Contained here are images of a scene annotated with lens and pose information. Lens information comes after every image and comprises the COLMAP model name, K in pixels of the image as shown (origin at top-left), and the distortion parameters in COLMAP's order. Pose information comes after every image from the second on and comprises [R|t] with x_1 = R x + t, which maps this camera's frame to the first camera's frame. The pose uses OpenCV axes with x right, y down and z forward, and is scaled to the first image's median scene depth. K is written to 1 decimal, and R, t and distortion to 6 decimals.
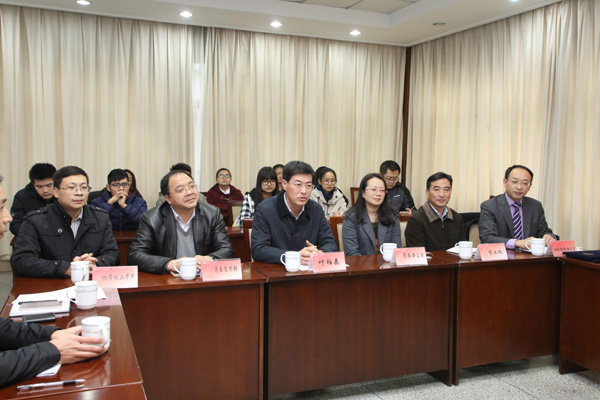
lens RADIAL K [[585.1, 0, 300.0], [0, 585.1, 200.0], [0, 0, 1]] dist [0.117755, 0.001495]
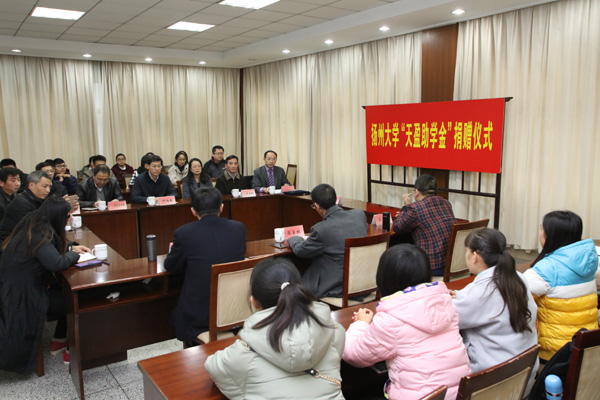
lens RADIAL K [[532.4, 0, 300.0], [0, 532.4, 200.0], [0, 0, 1]] dist [0.064941, 0.004852]
pose [[0.982913, -0.056469, 0.175196, 0.082170], [0.045270, 0.996707, 0.067278, -0.005140], [-0.178418, -0.058198, 0.982232, -0.482318]]
